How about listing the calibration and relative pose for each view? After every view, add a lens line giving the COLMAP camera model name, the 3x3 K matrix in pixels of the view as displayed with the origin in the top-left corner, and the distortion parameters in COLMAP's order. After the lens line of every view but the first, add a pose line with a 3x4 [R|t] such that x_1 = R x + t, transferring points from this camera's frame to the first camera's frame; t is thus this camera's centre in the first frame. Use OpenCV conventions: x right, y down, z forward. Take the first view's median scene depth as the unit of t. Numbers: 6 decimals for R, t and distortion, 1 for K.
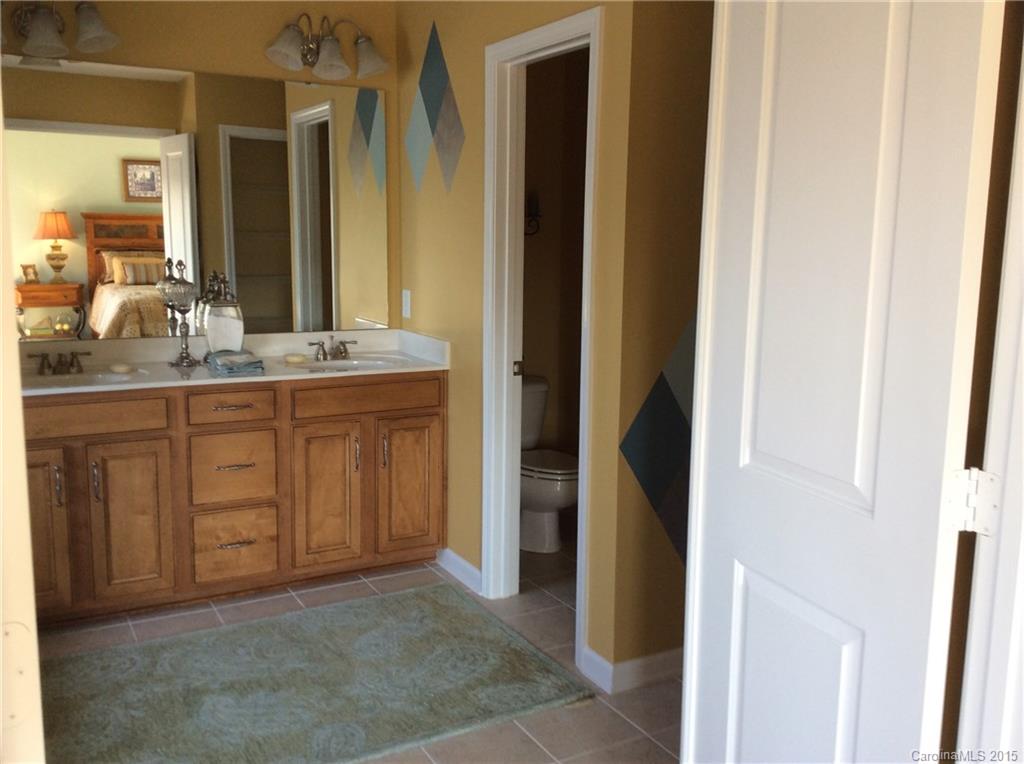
lens RADIAL K [[942.8, 0, 512.0], [0, 942.8, 382.0], [0, 0, 1]] dist [0.041601, -0.017052]
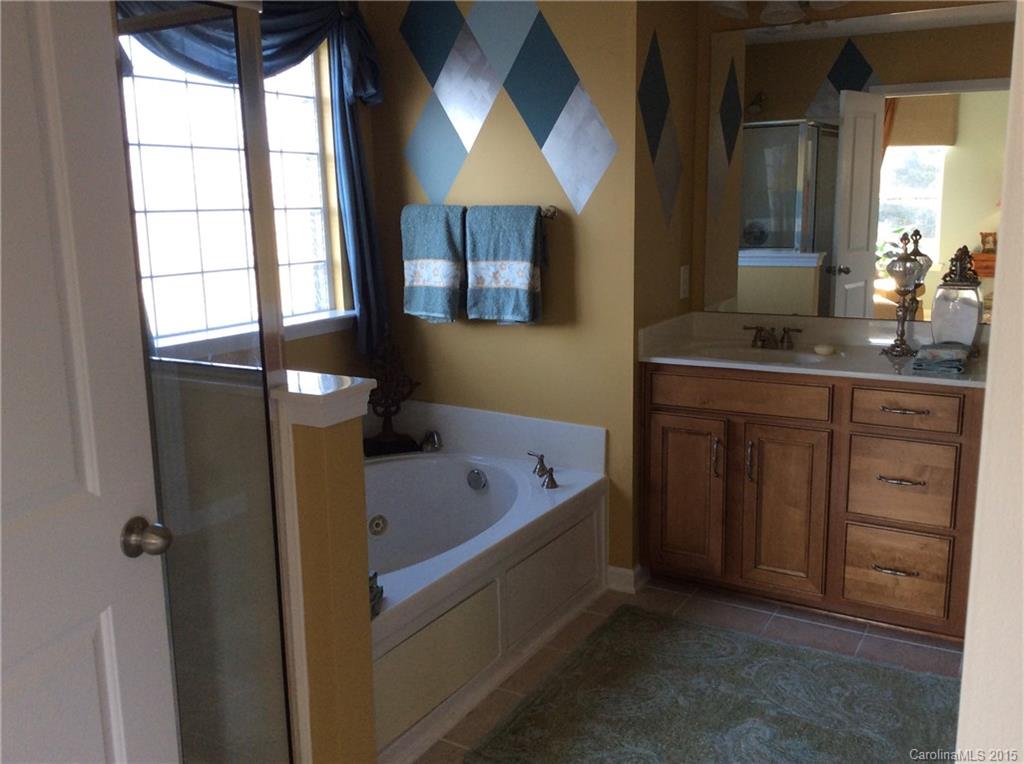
lens RADIAL K [[942.8, 0, 512.0], [0, 942.8, 382.0], [0, 0, 1]] dist [0.041601, -0.017052]
pose [[0.521960, 0.146094, -0.840366, 0.231323], [-0.115924, 0.988232, 0.099798, -0.042873], [0.845056, 0.045328, 0.532753, 0.257541]]
